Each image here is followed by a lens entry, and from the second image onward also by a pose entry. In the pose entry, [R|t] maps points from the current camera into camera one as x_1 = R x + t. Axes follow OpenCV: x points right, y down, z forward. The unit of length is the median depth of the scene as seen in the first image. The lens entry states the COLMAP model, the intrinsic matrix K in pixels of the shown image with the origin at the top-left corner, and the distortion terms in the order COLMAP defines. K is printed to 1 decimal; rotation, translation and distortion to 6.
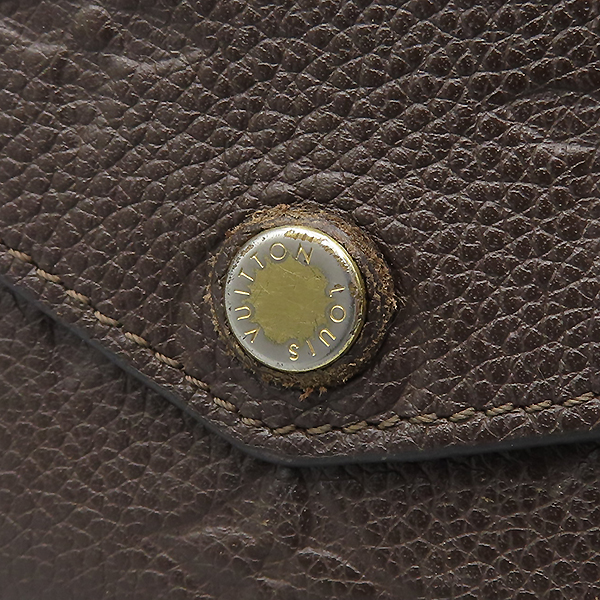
lens RADIAL K [[1121.7, 0, 299.9], [0, 1121.7, 300.2], [0, 0, 1]] dist [0.030322, 0.000000]
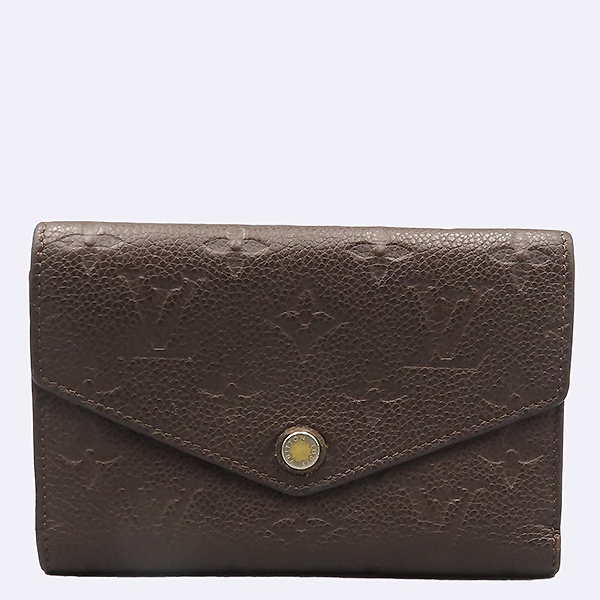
lens RADIAL K [[1121.7, 0, 299.9], [0, 1121.7, 300.0], [0, 0, 1]] dist [0.030322, 0.000000]
pose [[0.949206, -0.170882, 0.264210, -0.931291], [0.190049, 0.980572, -0.048572, -0.320018], [-0.250777, 0.096318, 0.963241, -2.741815]]
